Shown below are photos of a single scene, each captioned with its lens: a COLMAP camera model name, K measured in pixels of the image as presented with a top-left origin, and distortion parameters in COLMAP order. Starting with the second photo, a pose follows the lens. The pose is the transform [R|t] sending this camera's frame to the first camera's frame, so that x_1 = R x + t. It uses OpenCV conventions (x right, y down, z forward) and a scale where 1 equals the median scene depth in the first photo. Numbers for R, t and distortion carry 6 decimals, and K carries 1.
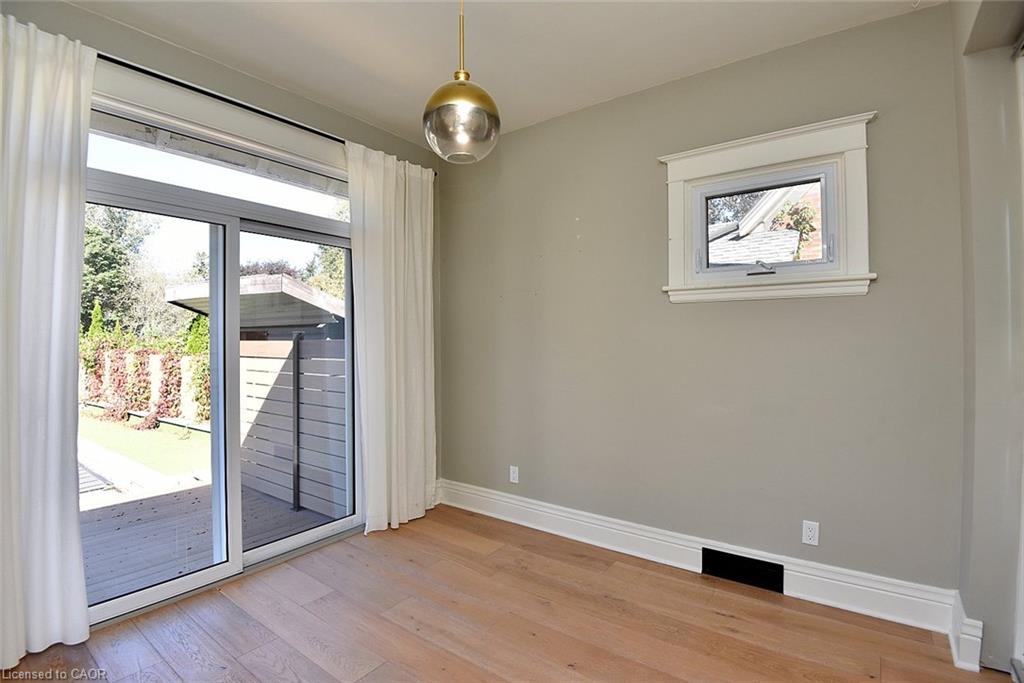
lens RADIAL K [[487.8, 0, 513.1], [0, 487.8, 339.7], [0, 0, 1]] dist [-0.023173, -0.012154]
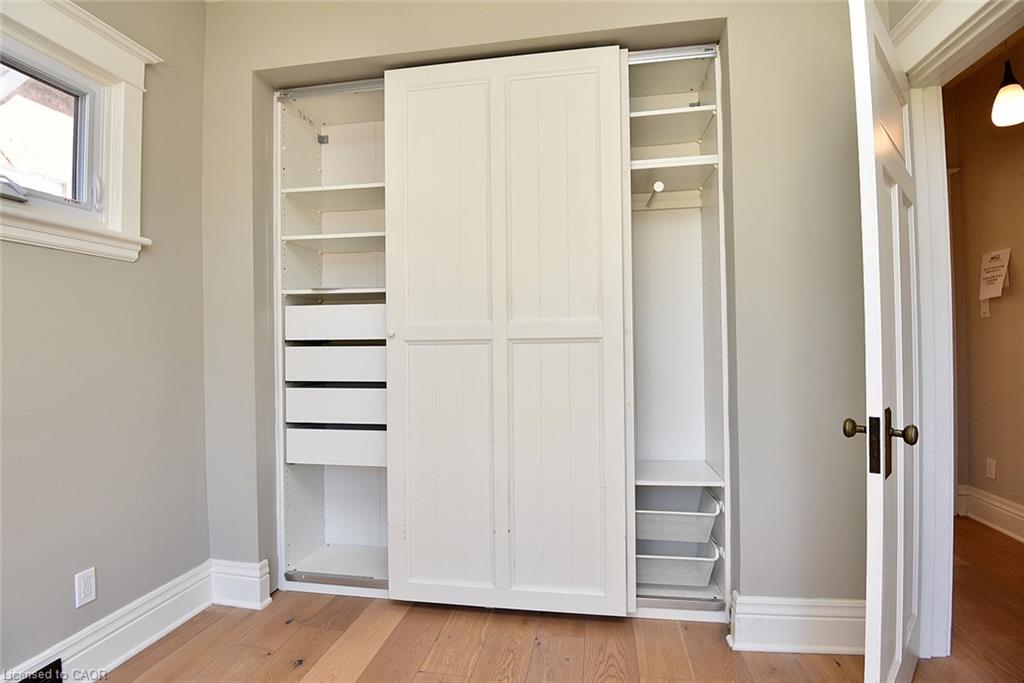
lens RADIAL K [[487.8, 0, 513.8], [0, 487.8, 340.0], [0, 0, 1]] dist [-0.023173, -0.012154]
pose [[-0.454039, 0.020913, 0.890736, -0.306605], [0.015641, 0.999758, -0.015500, 0.065737], [-0.890845, 0.006894, -0.454256, 0.807158]]
